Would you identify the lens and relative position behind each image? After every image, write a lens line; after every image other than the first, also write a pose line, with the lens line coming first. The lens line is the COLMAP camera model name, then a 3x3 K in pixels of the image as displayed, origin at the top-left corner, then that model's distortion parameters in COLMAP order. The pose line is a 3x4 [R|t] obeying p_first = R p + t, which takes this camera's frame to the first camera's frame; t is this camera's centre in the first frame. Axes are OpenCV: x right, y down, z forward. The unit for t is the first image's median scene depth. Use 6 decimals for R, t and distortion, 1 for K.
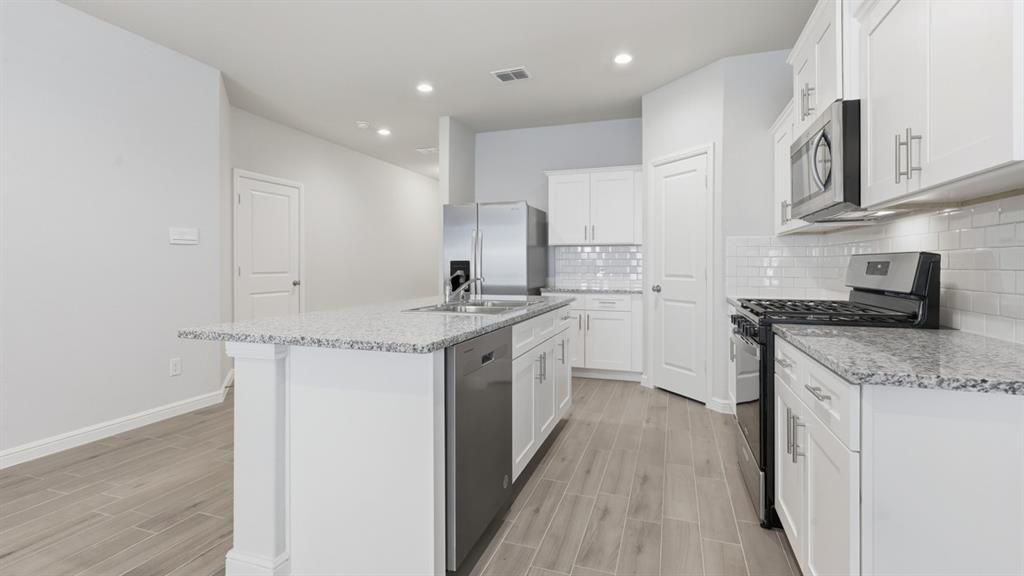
lens RADIAL K [[468.8, 0, 513.7], [0, 468.8, 264.8], [0, 0, 1]] dist [0.001425, 0.000113]
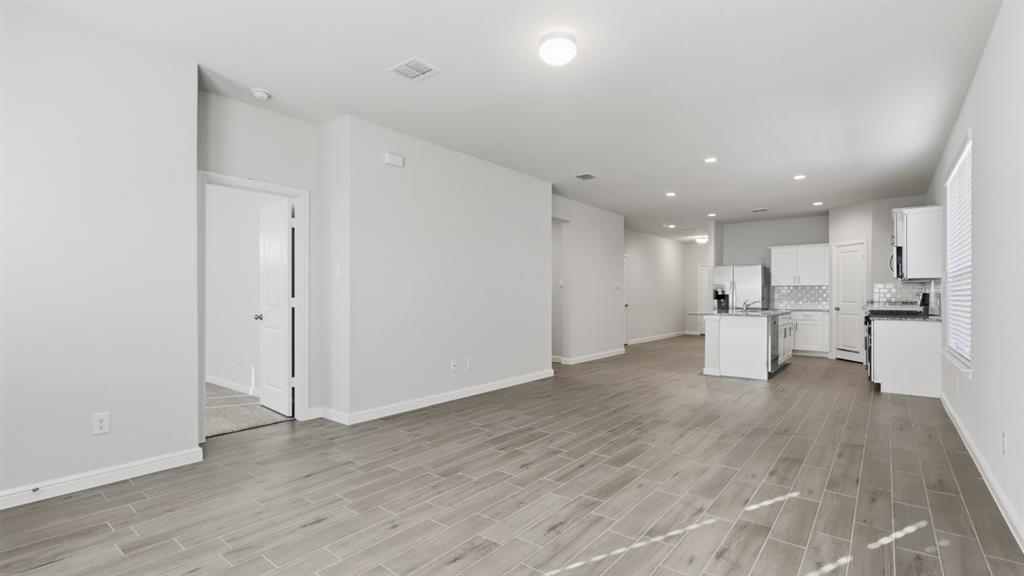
lens RADIAL K [[464.0, 0, 511.0], [0, 464.0, 298.0], [0, 0, 1]] dist [-0.010349, 0.000028]
pose [[0.937729, 0.001445, -0.347364, -0.304610], [0.000314, 0.999987, 0.005007, -0.003811], [0.347367, -0.004804, 0.937717, -1.285317]]
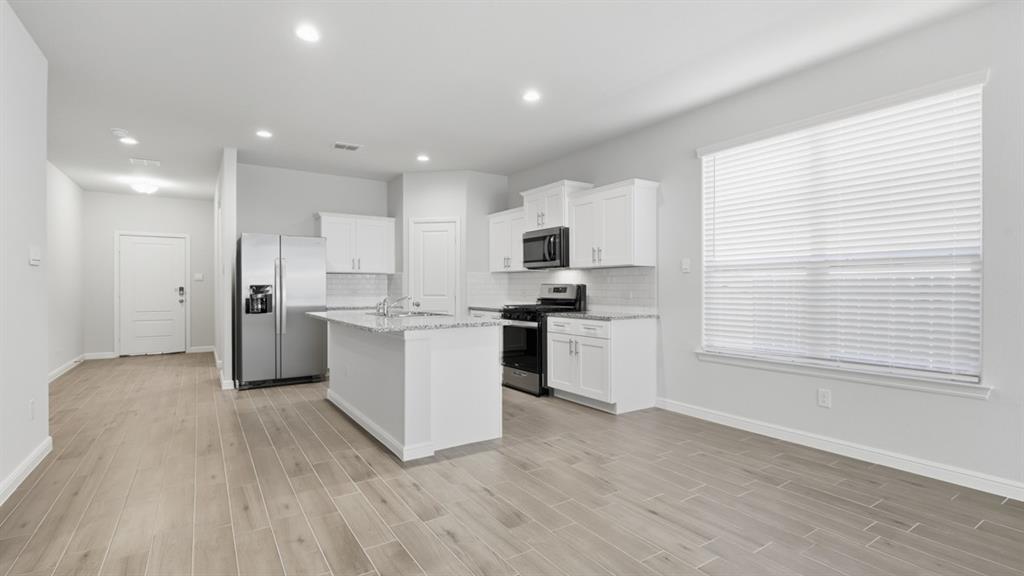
lens RADIAL K [[474.7, 0, 512.0], [0, 474.7, 288.0], [0, 0, 1]] dist [0.000860, 0.000481]
pose [[0.614702, -0.002439, 0.788756, -0.700596], [0.000645, 0.999996, 0.002589, -0.004954], [-0.788759, -0.001083, 0.614702, -0.183558]]
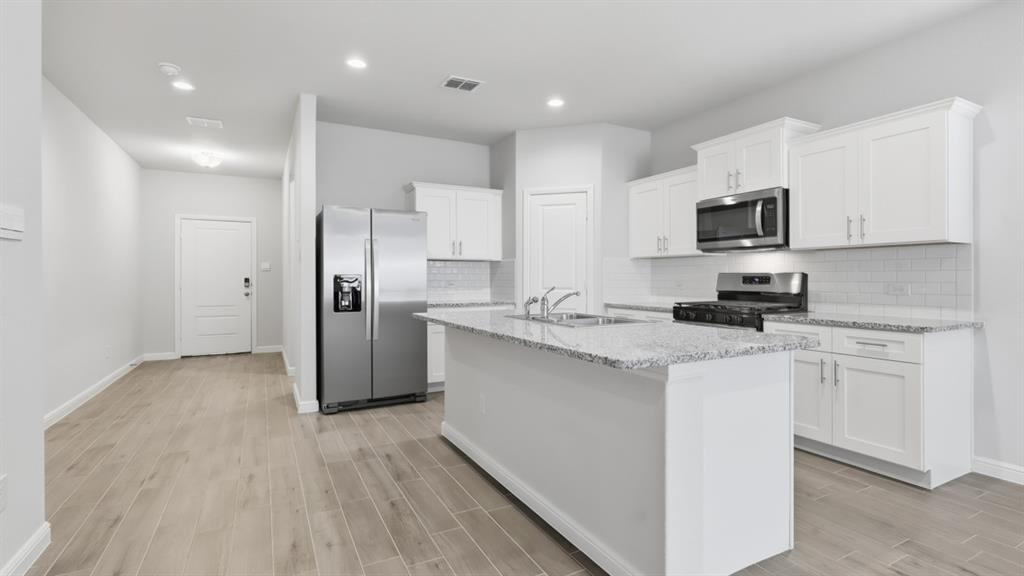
lens RADIAL K [[474.7, 0, 511.8], [0, 474.7, 279.1], [0, 0, 1]] dist [0.000960, -0.000374]
pose [[0.688958, -0.002656, 0.724797, -0.577592], [0.001325, 0.999996, 0.002405, -0.003529], [-0.724800, -0.000697, 0.688959, 0.221858]]
